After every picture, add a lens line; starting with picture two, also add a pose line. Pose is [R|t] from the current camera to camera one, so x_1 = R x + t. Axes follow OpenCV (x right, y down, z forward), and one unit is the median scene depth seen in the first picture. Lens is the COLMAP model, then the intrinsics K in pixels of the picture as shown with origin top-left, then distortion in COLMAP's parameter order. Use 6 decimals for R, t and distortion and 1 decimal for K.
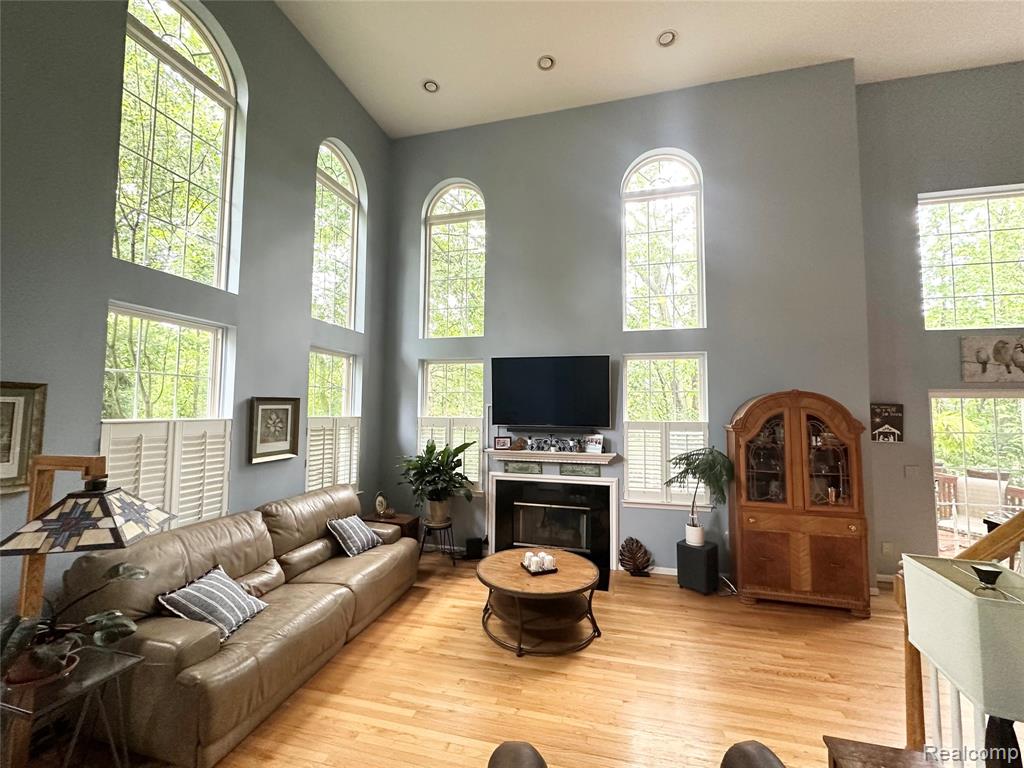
lens RADIAL K [[418.8, 0, 513.2], [0, 418.8, 383.7], [0, 0, 1]] dist [0.002844, -0.000107]
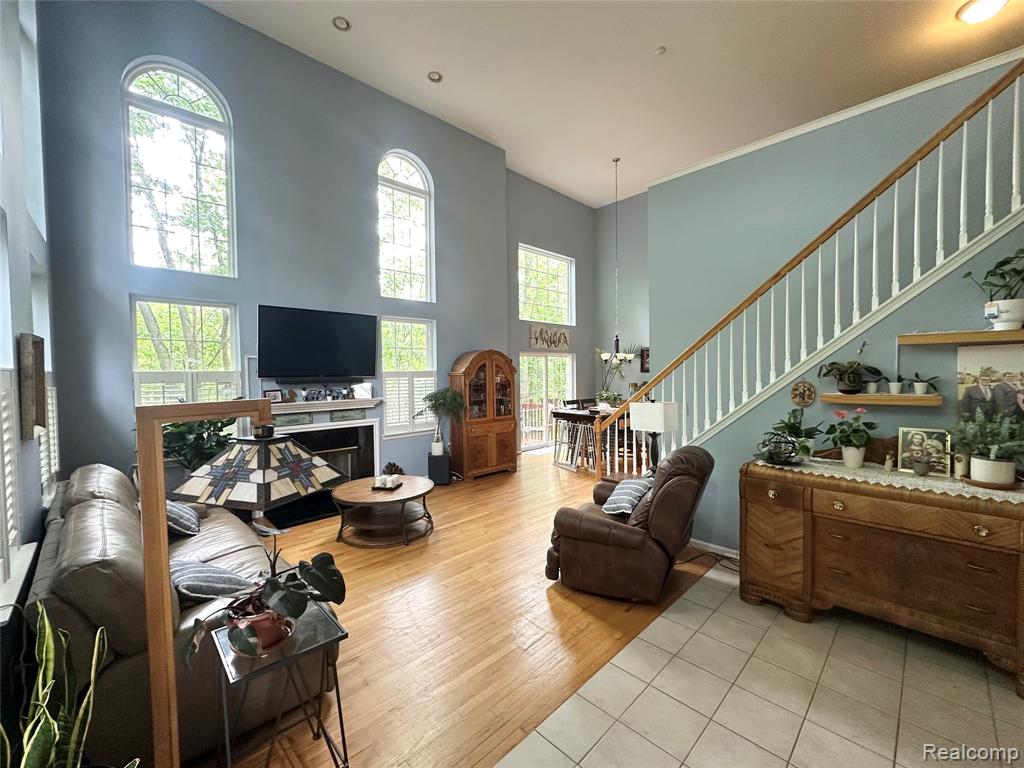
lens RADIAL K [[418.8, 0, 509.3], [0, 418.8, 384.6], [0, 0, 1]] dist [0.002844, -0.000107]
pose [[0.526267, -0.041603, 0.849301, -0.610038], [-0.039975, 0.996488, 0.073584, 0.025148], [-0.849379, -0.072675, 0.522756, 0.050326]]
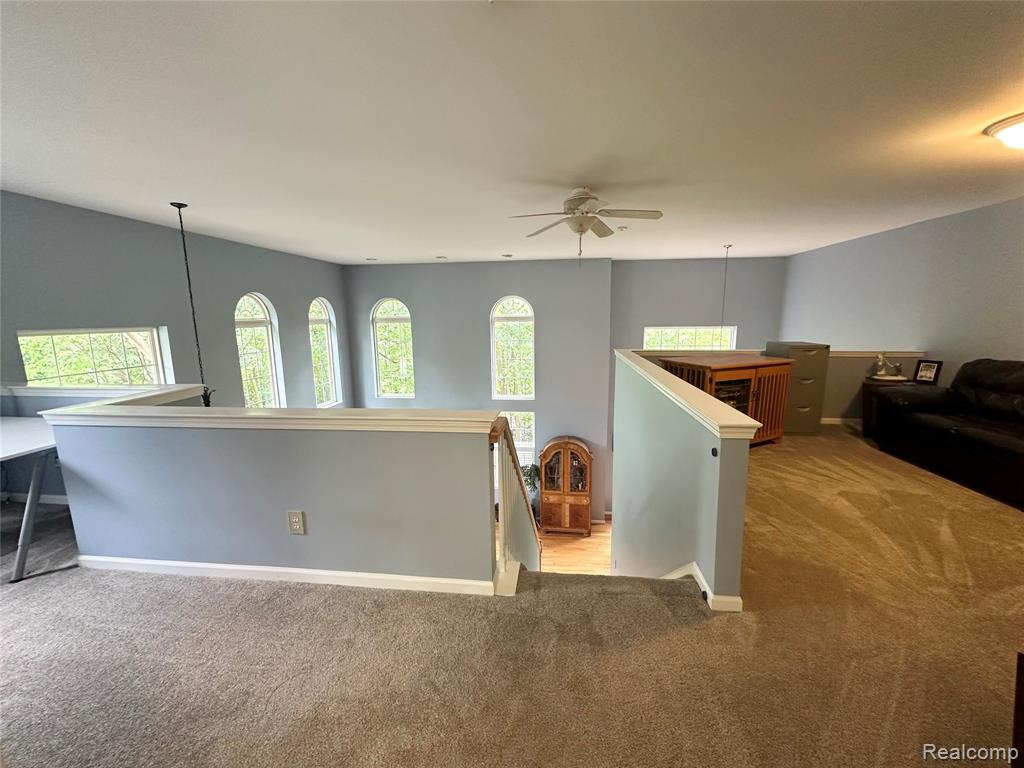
lens RADIAL K [[418.8, 0, 510.2], [0, 418.8, 384.1], [0, 0, 1]] dist [0.002844, -0.000107]
pose [[0.991878, -0.043649, 0.119471, 0.133361], [0.015308, 0.973411, 0.228552, -0.642038], [-0.126270, -0.224866, 0.966173, -0.802073]]
